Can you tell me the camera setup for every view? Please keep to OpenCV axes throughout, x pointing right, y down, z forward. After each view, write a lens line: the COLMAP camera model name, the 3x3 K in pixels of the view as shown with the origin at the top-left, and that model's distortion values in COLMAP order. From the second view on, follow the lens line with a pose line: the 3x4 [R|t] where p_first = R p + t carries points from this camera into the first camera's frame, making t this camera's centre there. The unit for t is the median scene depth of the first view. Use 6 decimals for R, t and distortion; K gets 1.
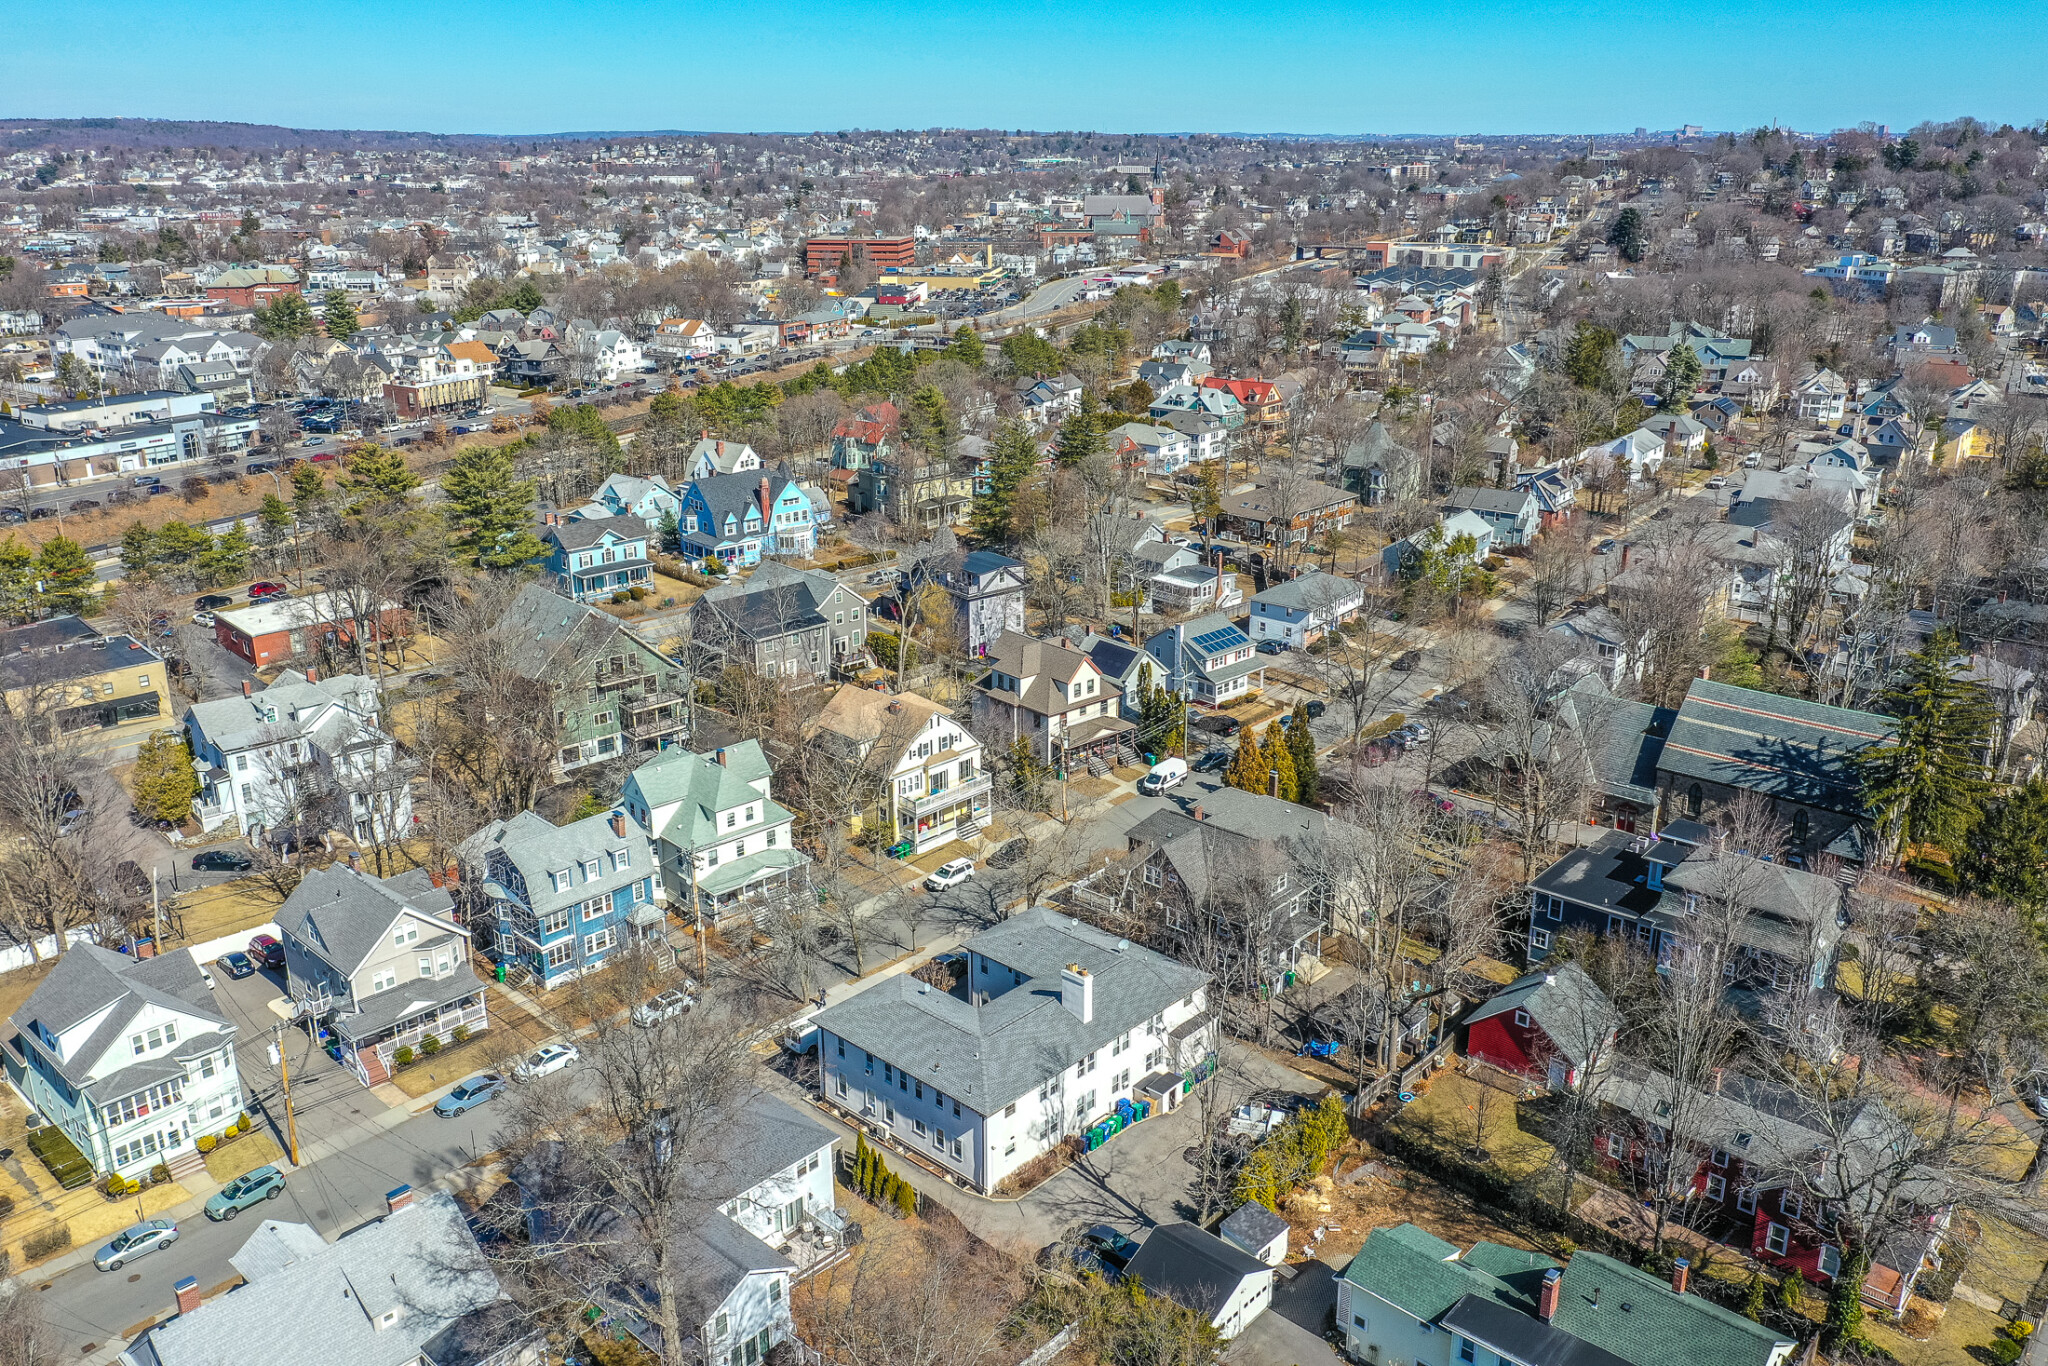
lens RADIAL K [[1586.0, 0, 1024.0], [0, 1586.0, 683.0], [0, 0, 1]] dist [-0.002402, 0.013277]
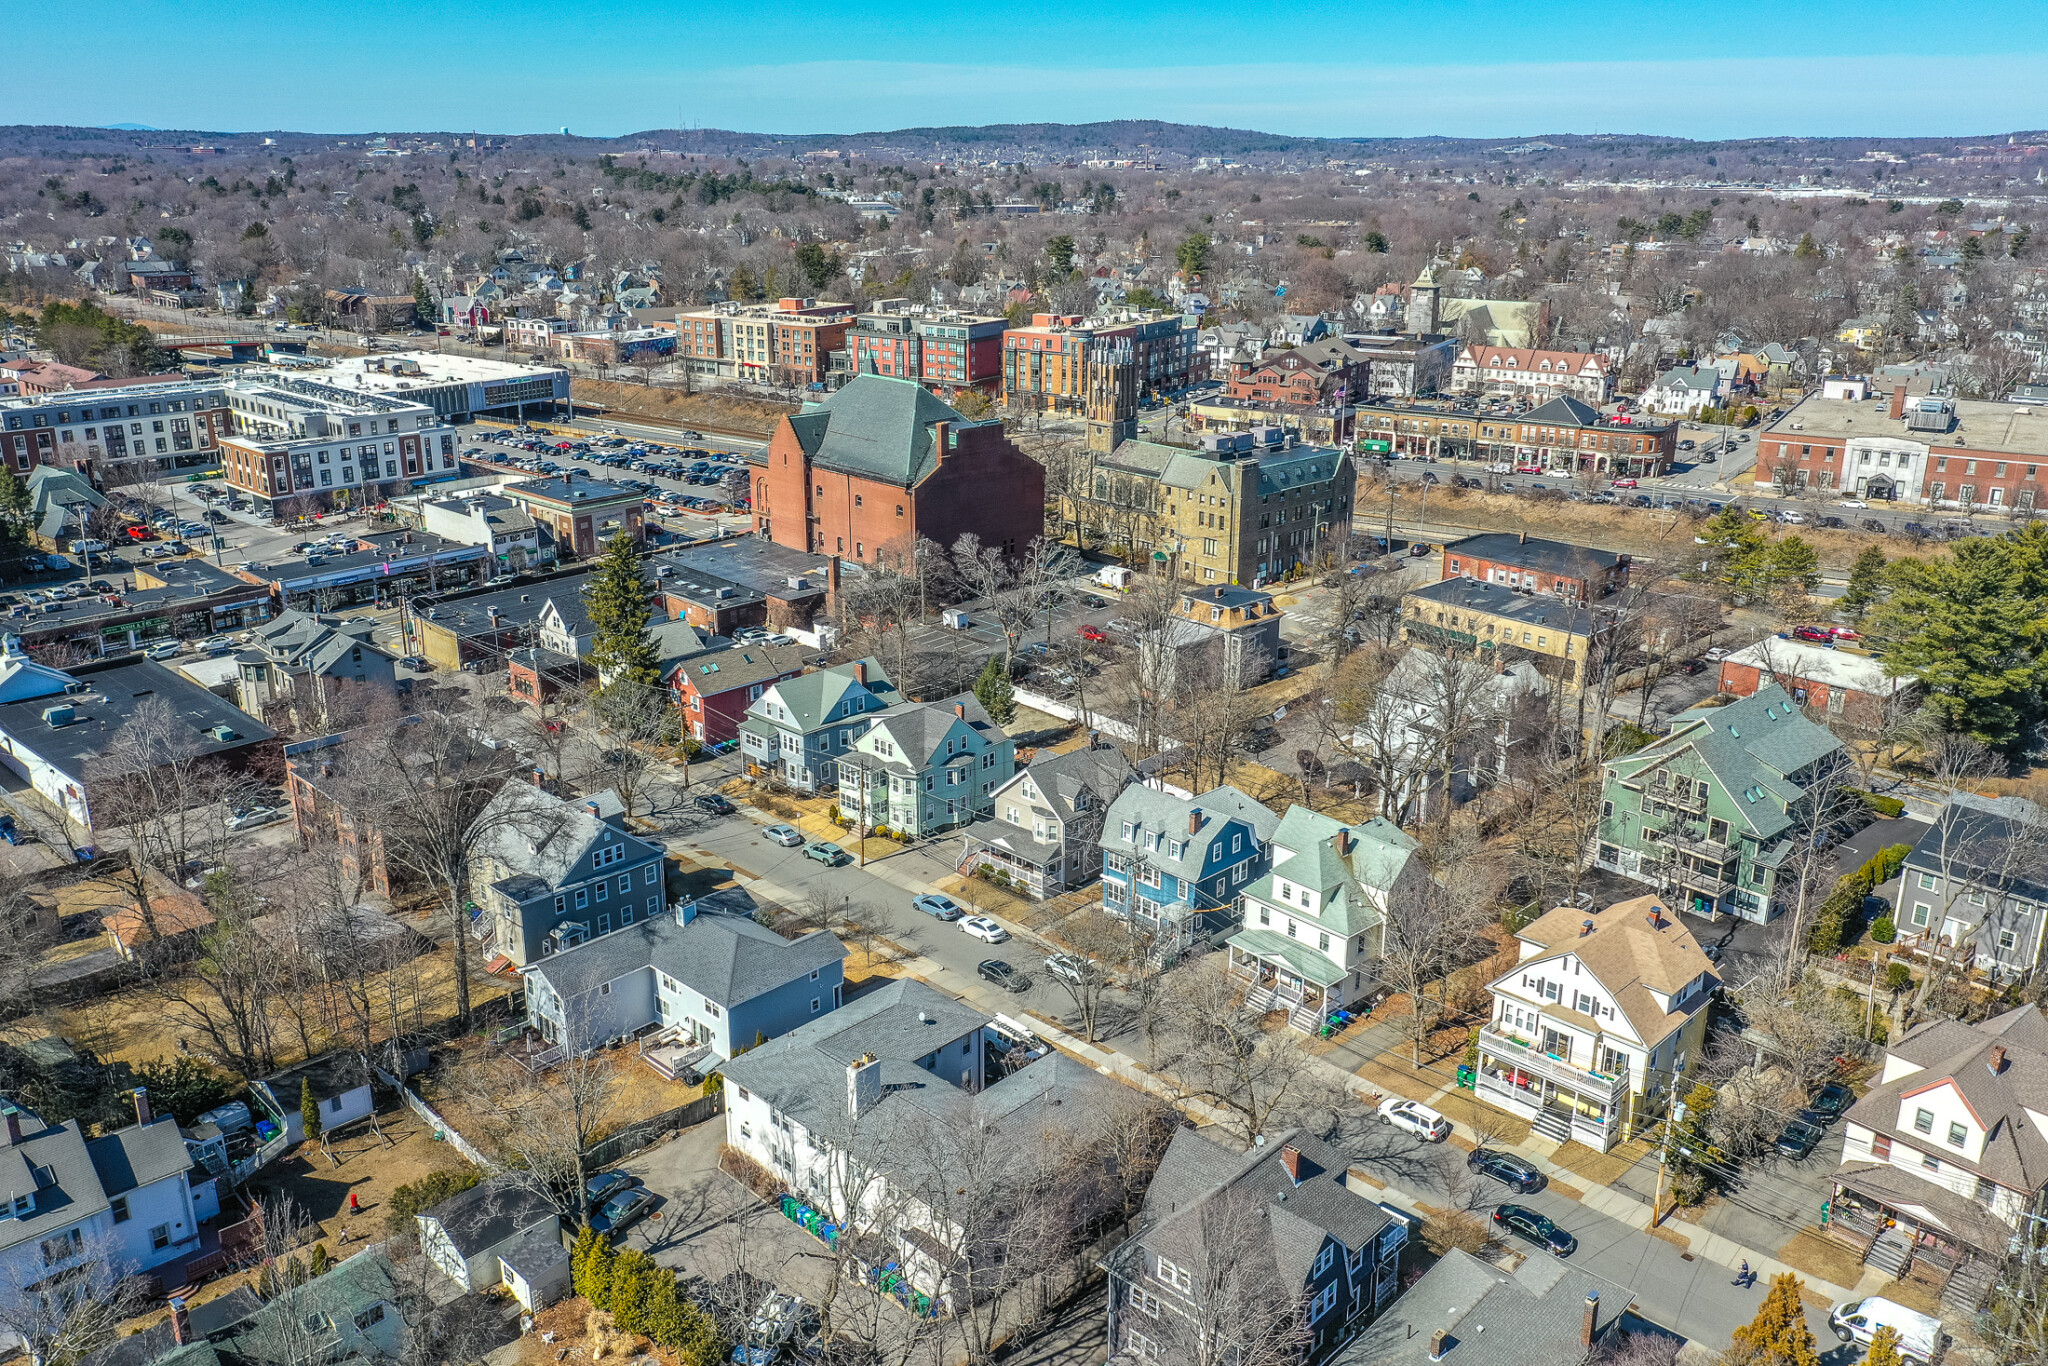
lens RADIAL K [[1586.0, 0, 1024.0], [0, 1586.0, 683.0], [0, 0, 1]] dist [-0.002402, 0.013277]
pose [[-0.012000, 0.319868, -0.947386, 0.584127], [-0.322839, 0.895475, 0.306430, -0.228941], [0.946378, 0.309530, 0.092521, 0.651750]]
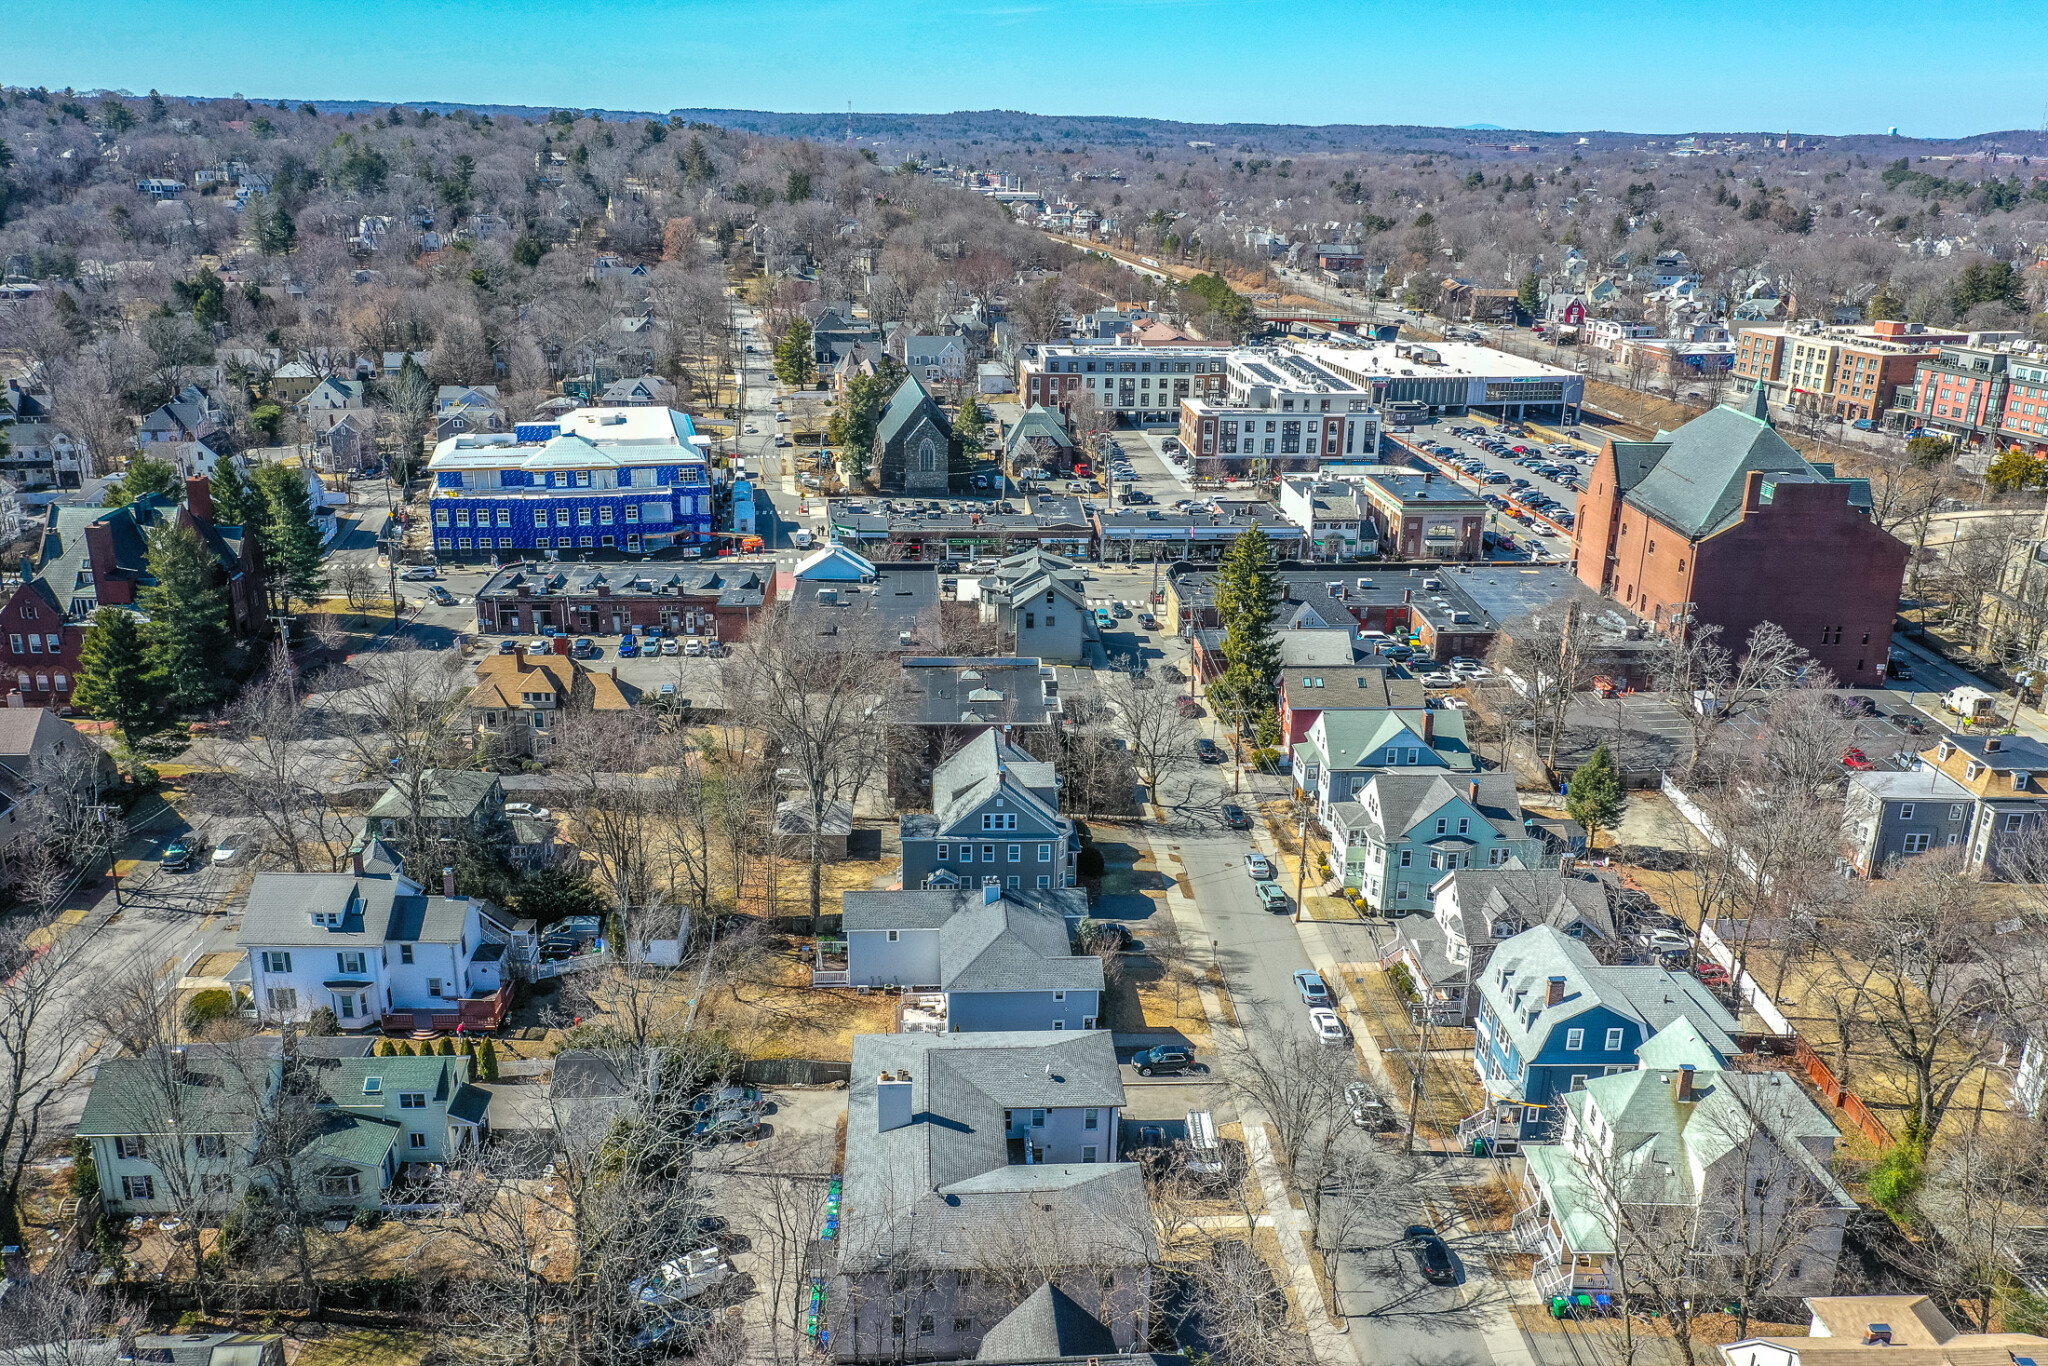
lens RADIAL K [[1586.0, 0, 1024.0], [0, 1586.0, 683.0], [0, 0, 1]] dist [-0.002402, 0.013277]
pose [[-0.683847, 0.228953, -0.692772, 0.383970], [-0.247001, 0.820783, 0.515078, -0.327063], [0.686545, 0.523350, -0.504739, 0.958823]]
